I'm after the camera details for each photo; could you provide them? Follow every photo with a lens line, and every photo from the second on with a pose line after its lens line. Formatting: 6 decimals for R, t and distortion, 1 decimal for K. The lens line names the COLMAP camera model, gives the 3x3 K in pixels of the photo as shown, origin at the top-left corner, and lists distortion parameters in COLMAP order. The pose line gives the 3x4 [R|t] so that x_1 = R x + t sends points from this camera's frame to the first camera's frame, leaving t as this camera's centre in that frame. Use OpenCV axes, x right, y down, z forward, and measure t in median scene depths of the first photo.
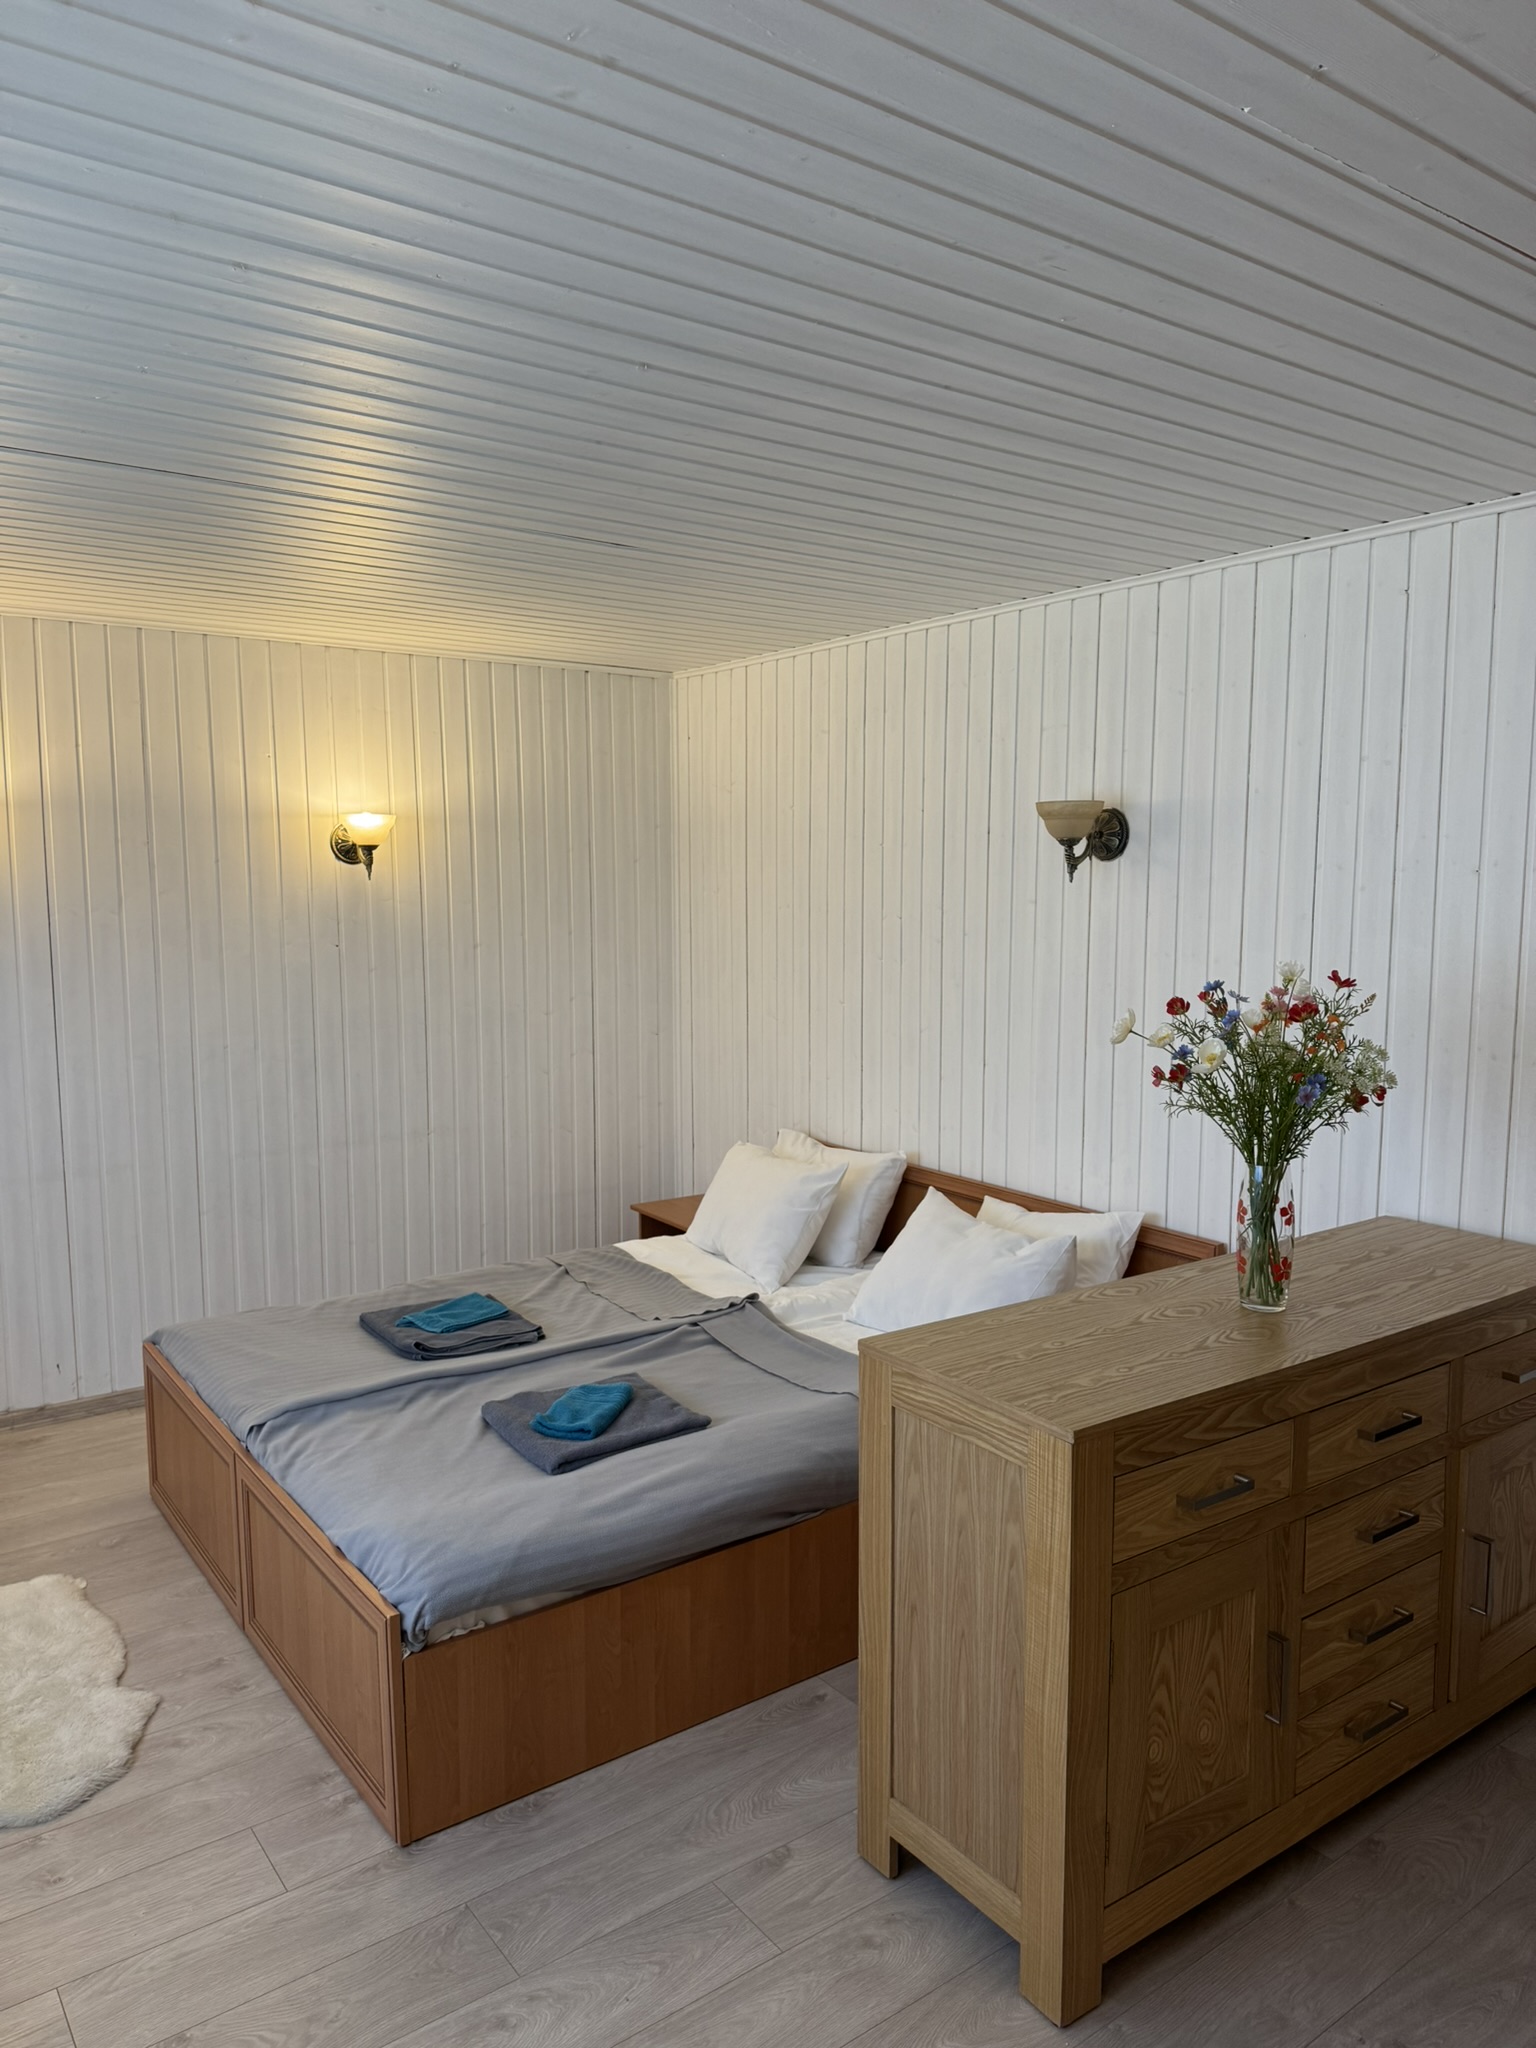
lens RADIAL K [[1455.3, 0, 768.0], [0, 1455.3, 1024.0], [0, 0, 1]] dist [0.103330, -0.096136]
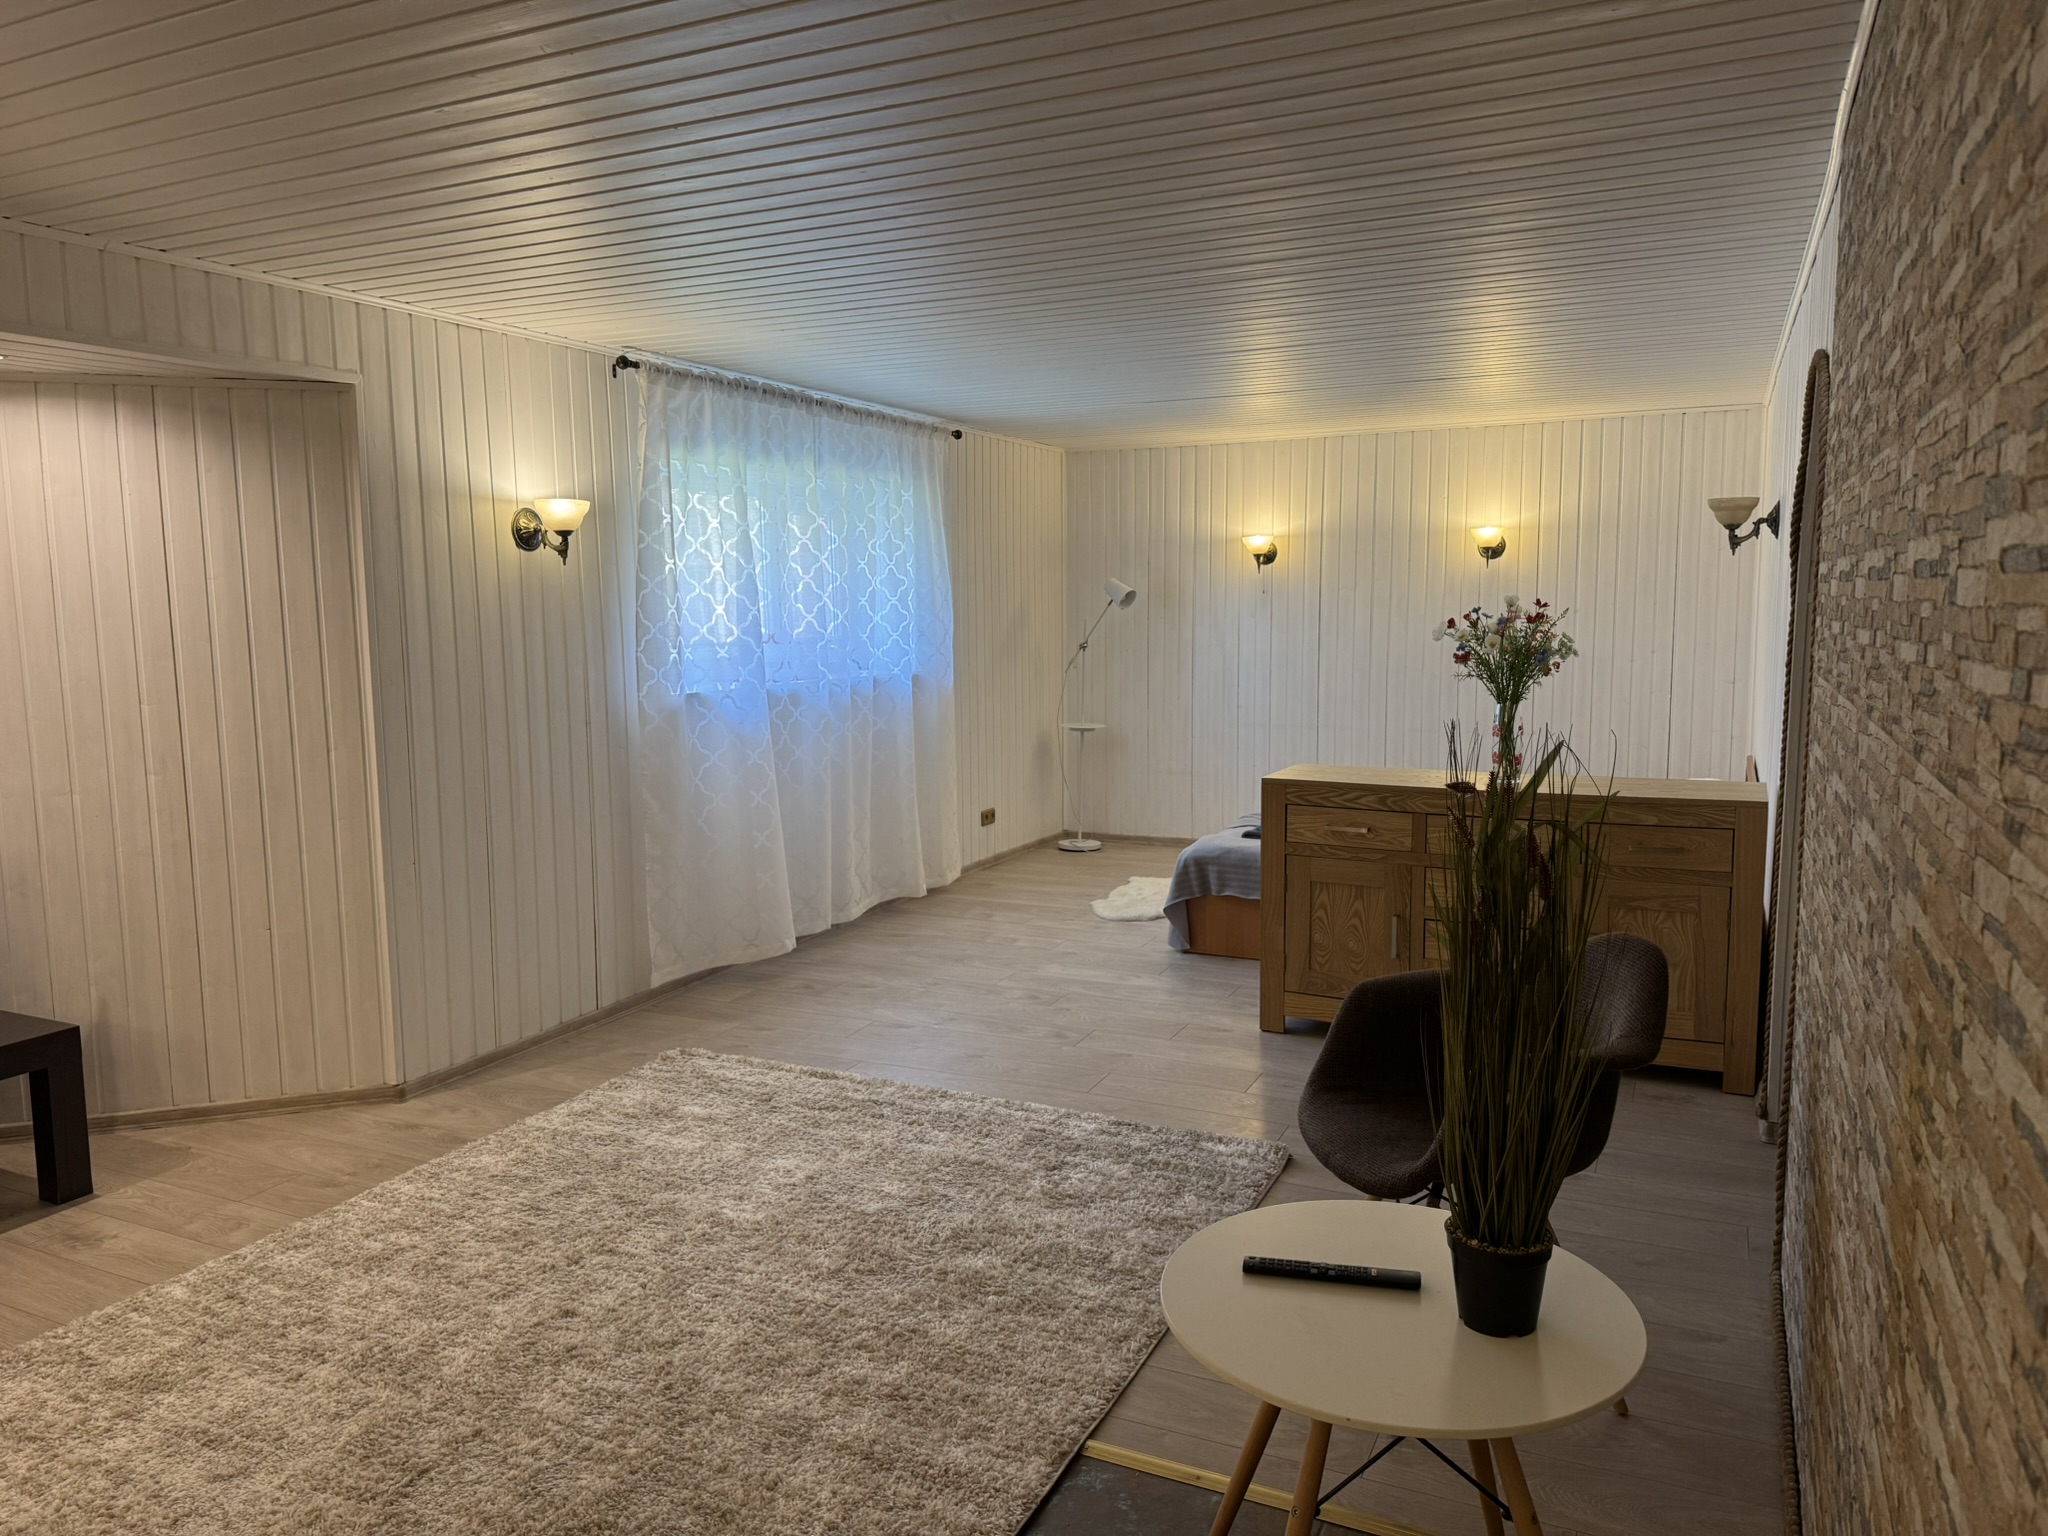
lens RADIAL K [[1455.3, 0, 1024.0], [0, 1455.3, 768.0], [0, 0, 1]] dist [0.103330, -0.096136]
pose [[0.481424, 0.097750, -0.871020, 1.640922], [-0.084770, 0.994296, 0.064731, 0.104550], [0.872379, 0.042673, 0.486964, -0.409915]]
